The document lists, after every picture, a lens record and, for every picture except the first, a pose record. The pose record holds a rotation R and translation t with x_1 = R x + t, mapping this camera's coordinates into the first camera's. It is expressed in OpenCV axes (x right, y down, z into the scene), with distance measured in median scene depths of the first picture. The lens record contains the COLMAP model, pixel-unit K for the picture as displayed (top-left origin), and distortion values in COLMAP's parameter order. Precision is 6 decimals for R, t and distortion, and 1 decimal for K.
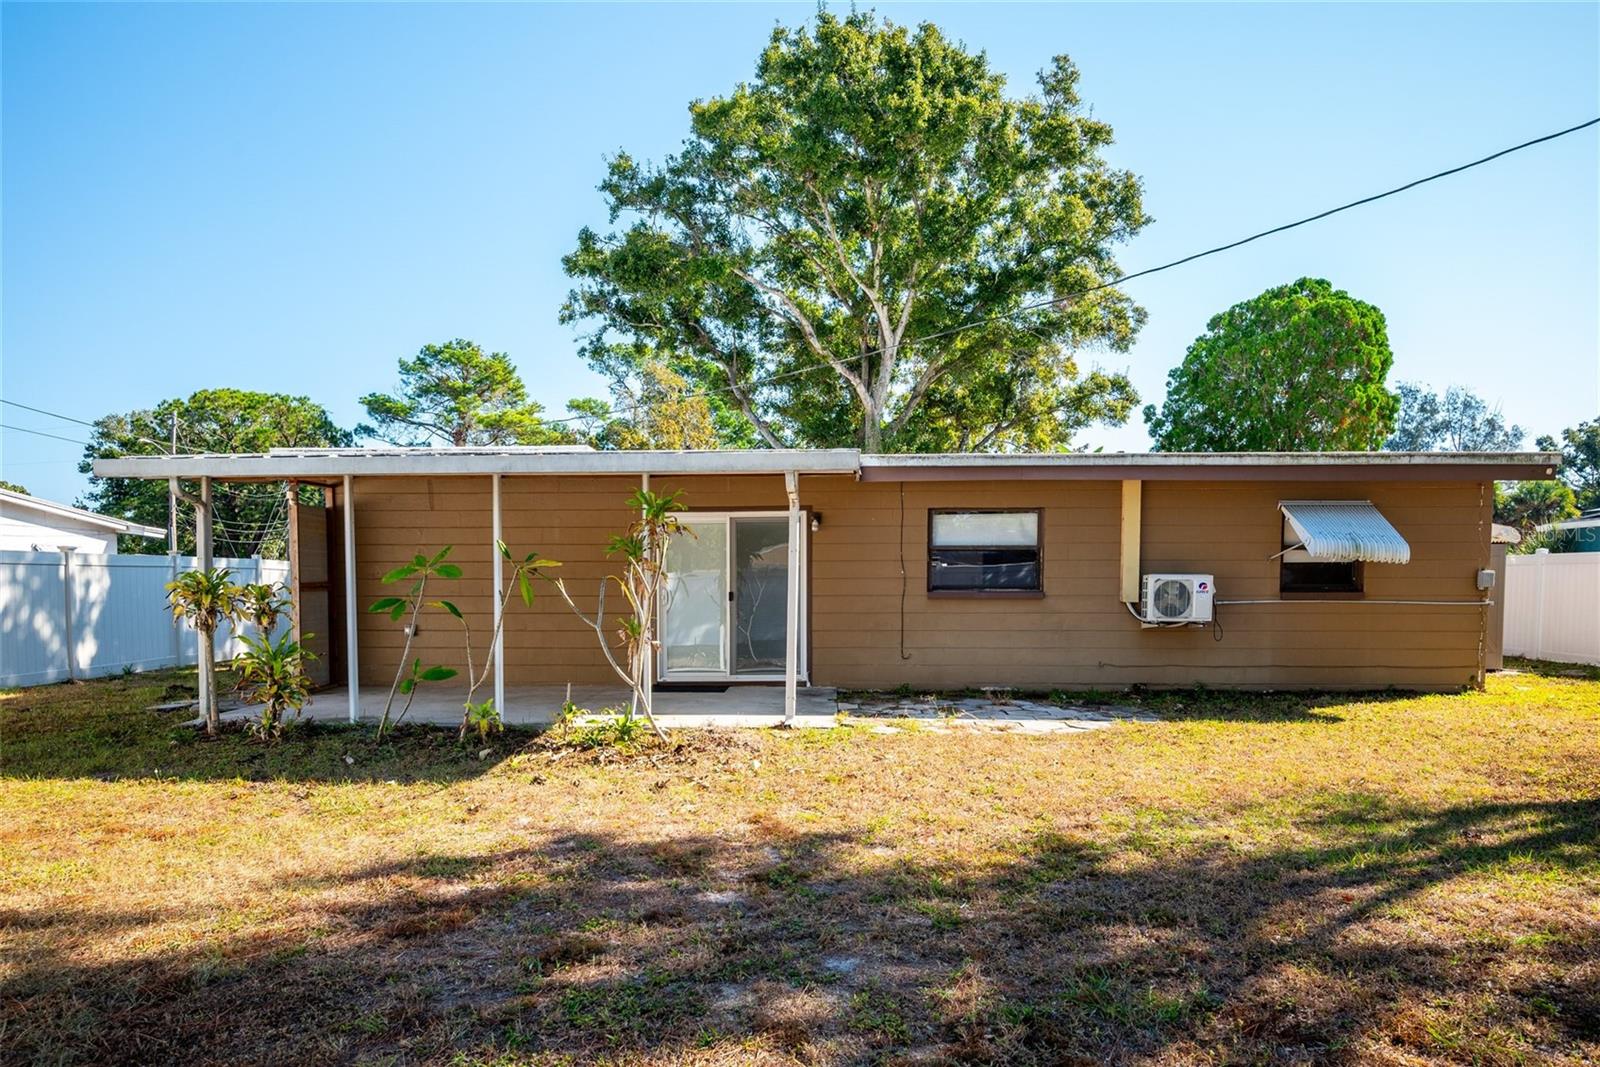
lens RADIAL K [[1041.4, 0, 795.1], [0, 1041.4, 642.8], [0, 0, 1]] dist [-0.002006, 0.001116]
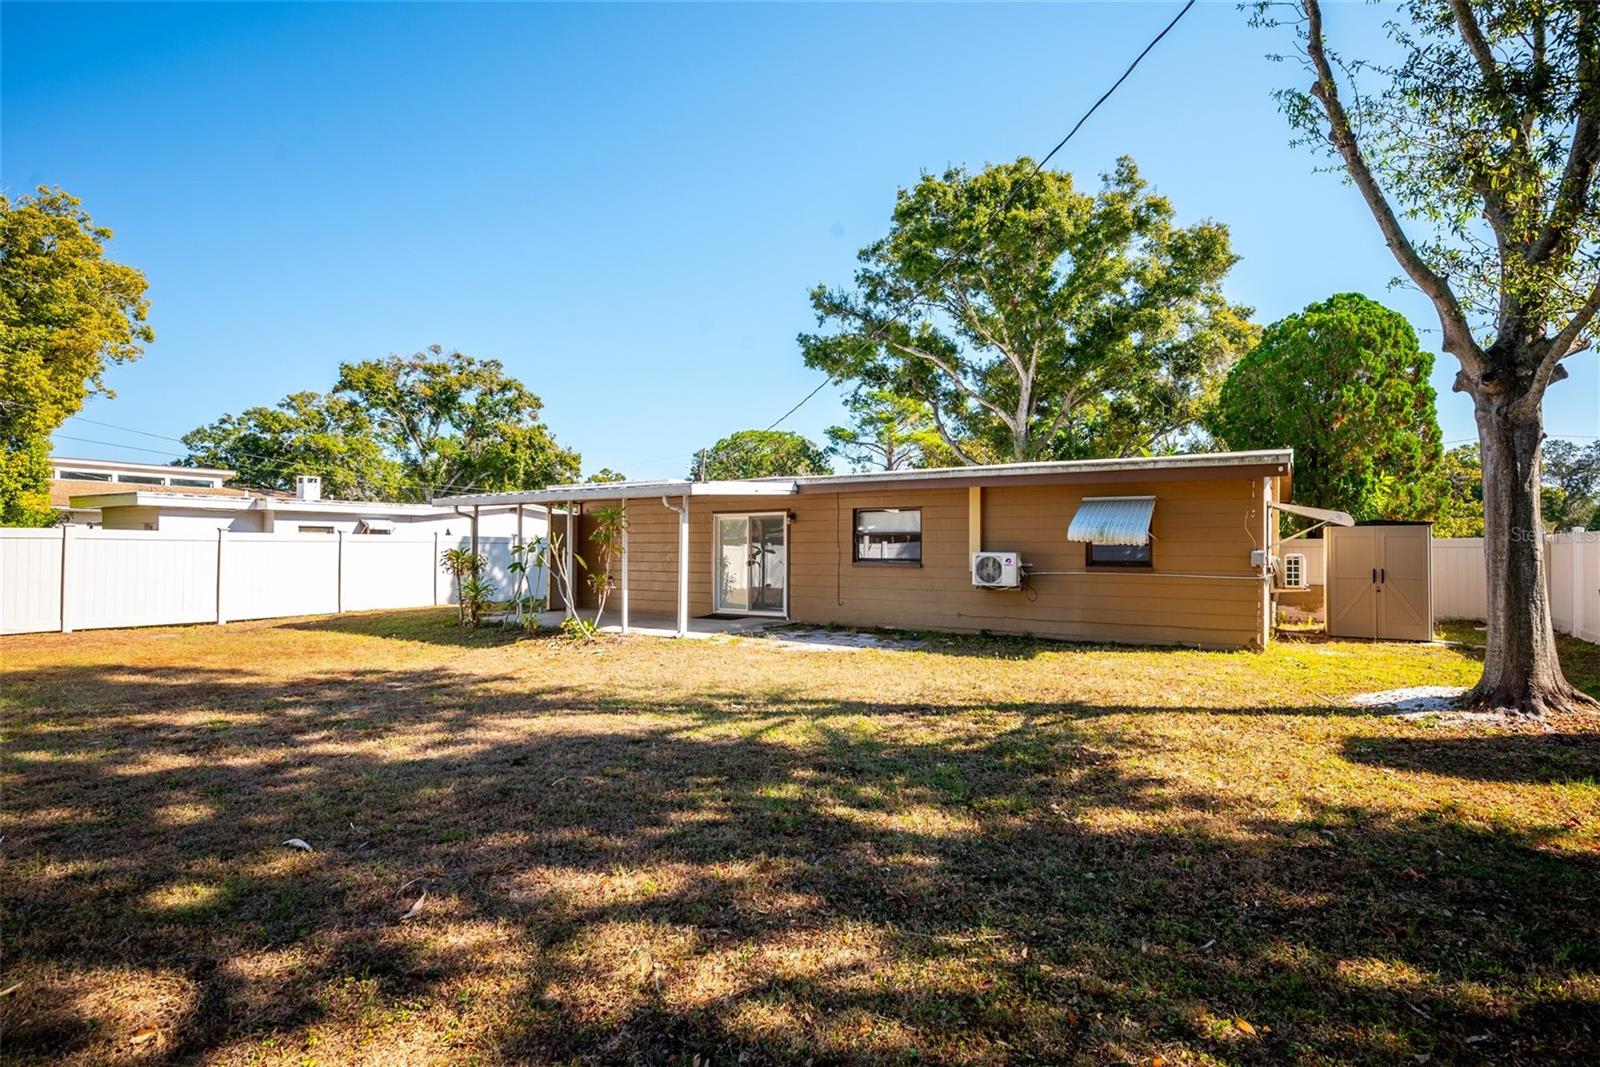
lens RADIAL K [[803.9, 0, 801.6], [0, 803.9, 531.0], [0, 0, 1]] dist [-0.003626, 0.001122]
pose [[0.863633, -0.006531, -0.504079, 0.510655], [-0.035094, 0.996711, -0.073039, -0.004489], [0.502898, 0.080770, 0.860564, -0.049416]]
